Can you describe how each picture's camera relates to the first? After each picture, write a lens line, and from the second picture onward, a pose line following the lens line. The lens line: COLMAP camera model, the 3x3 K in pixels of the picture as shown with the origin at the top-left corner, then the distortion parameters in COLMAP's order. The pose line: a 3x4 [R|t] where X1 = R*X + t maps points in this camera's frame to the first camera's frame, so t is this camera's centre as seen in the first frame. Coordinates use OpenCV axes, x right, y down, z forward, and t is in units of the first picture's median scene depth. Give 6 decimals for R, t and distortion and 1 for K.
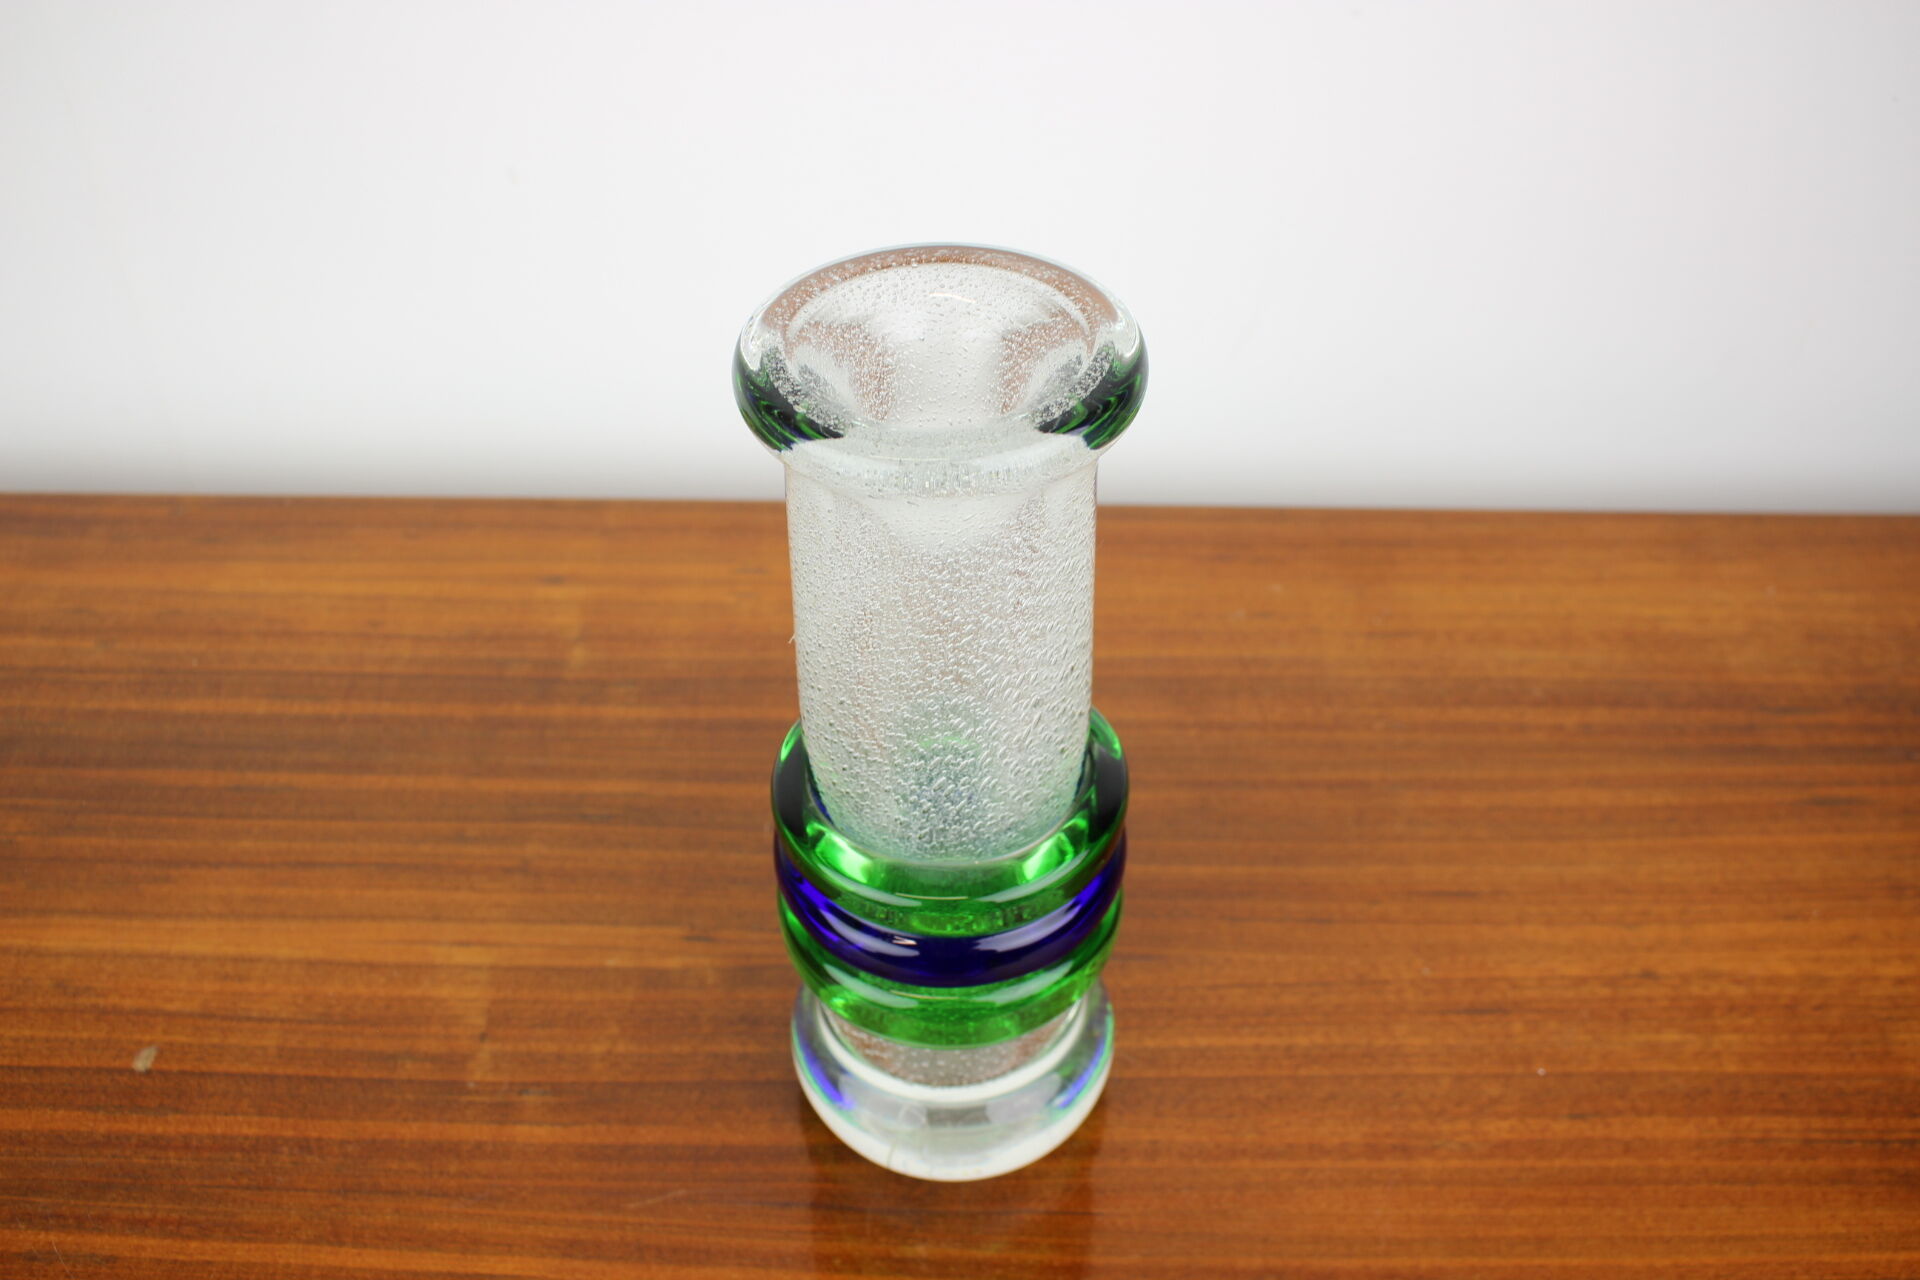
lens RADIAL K [[1817.6, 0, 960.0], [0, 1817.6, 640.0], [0, 0, 1]] dist [-0.142465, 0.102433]
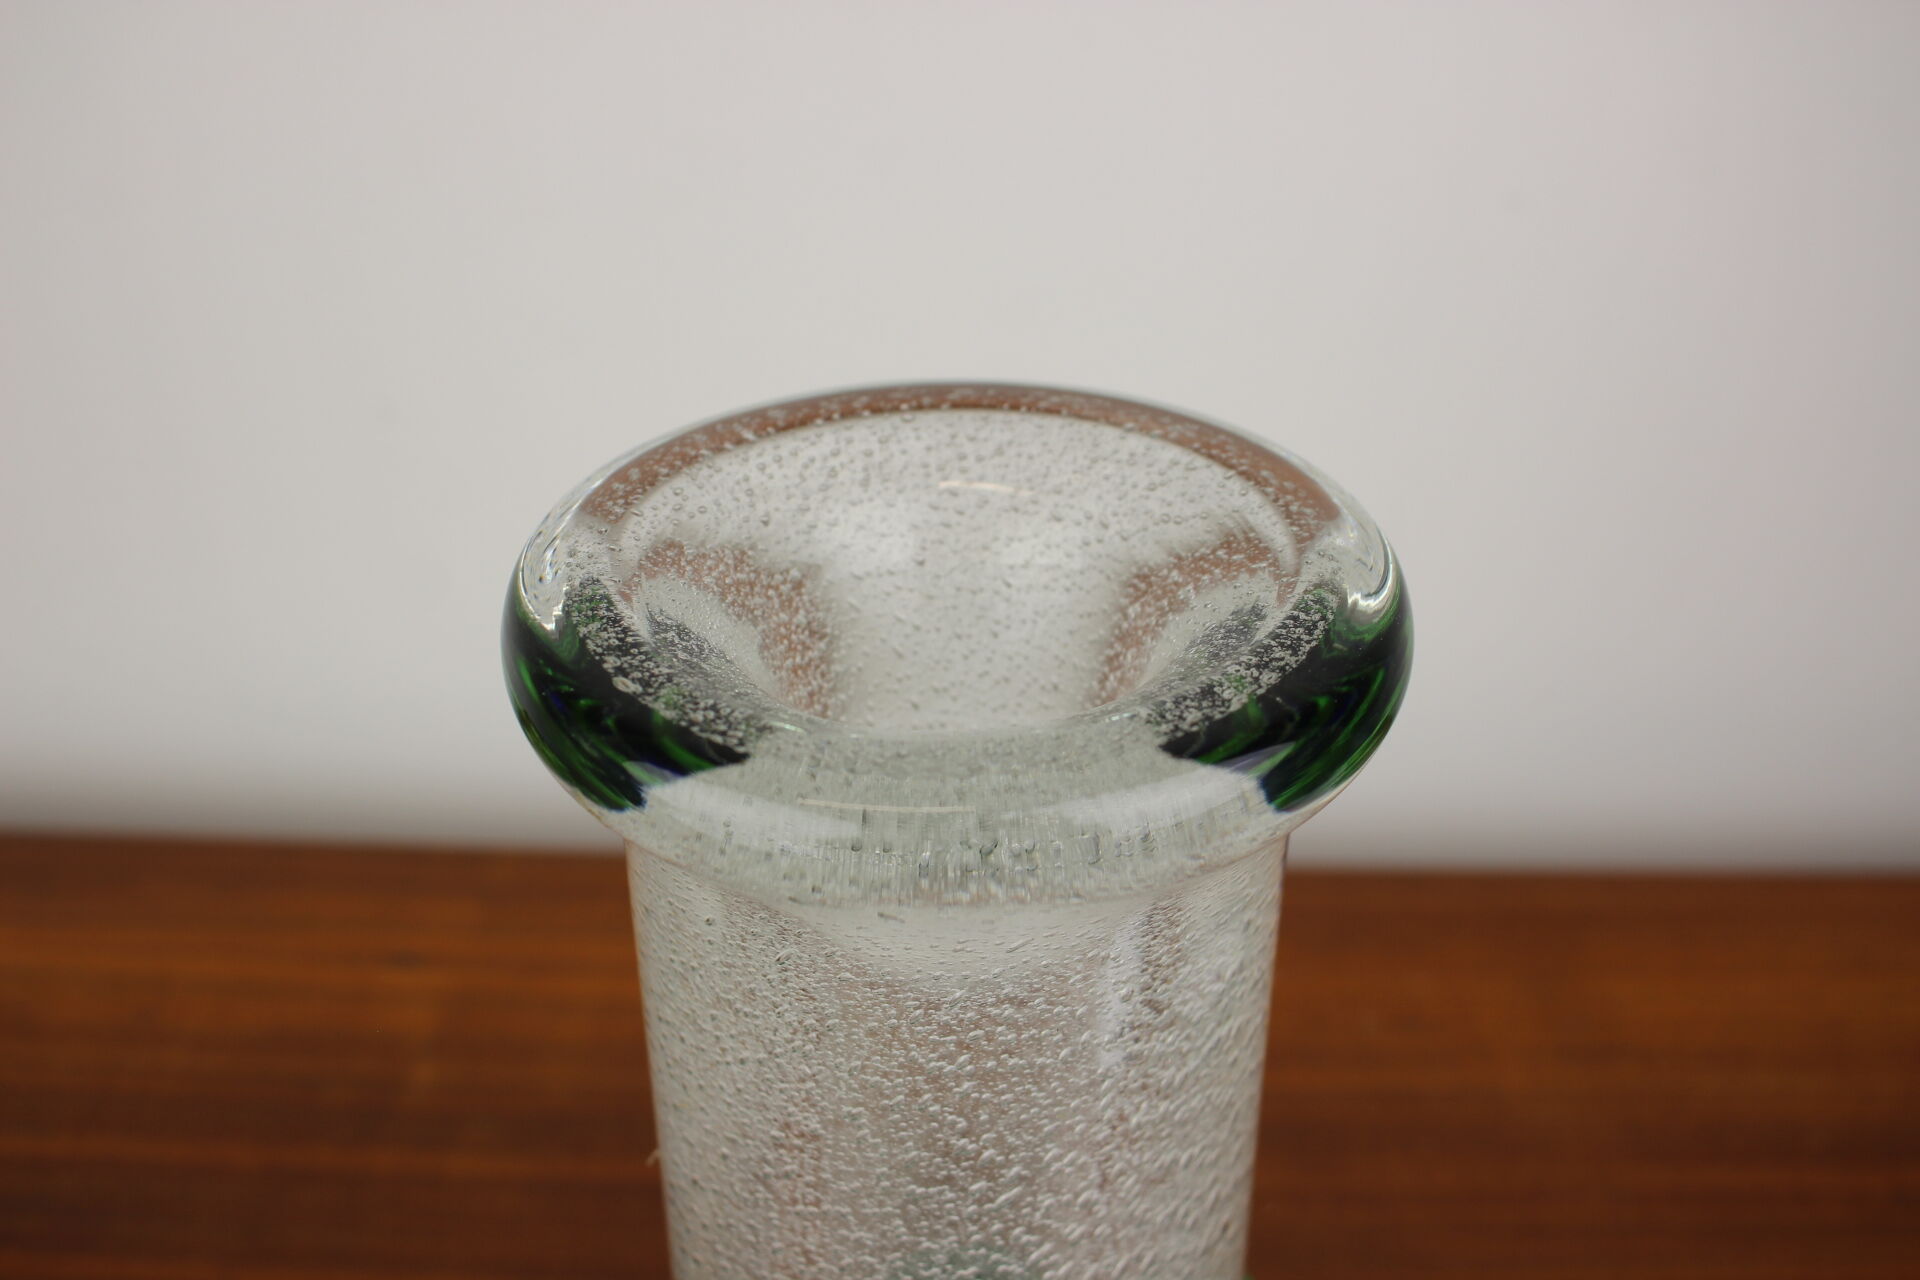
lens RADIAL K [[1817.6, 0, 960.0], [0, 1817.6, 640.0], [0, 0, 1]] dist [-0.142465, 0.102433]
pose [[0.999937, 0.009941, -0.005139, -0.005247], [-0.010720, 0.982739, -0.184687, -0.038412], [0.003214, 0.184730, 0.982784, 0.370178]]
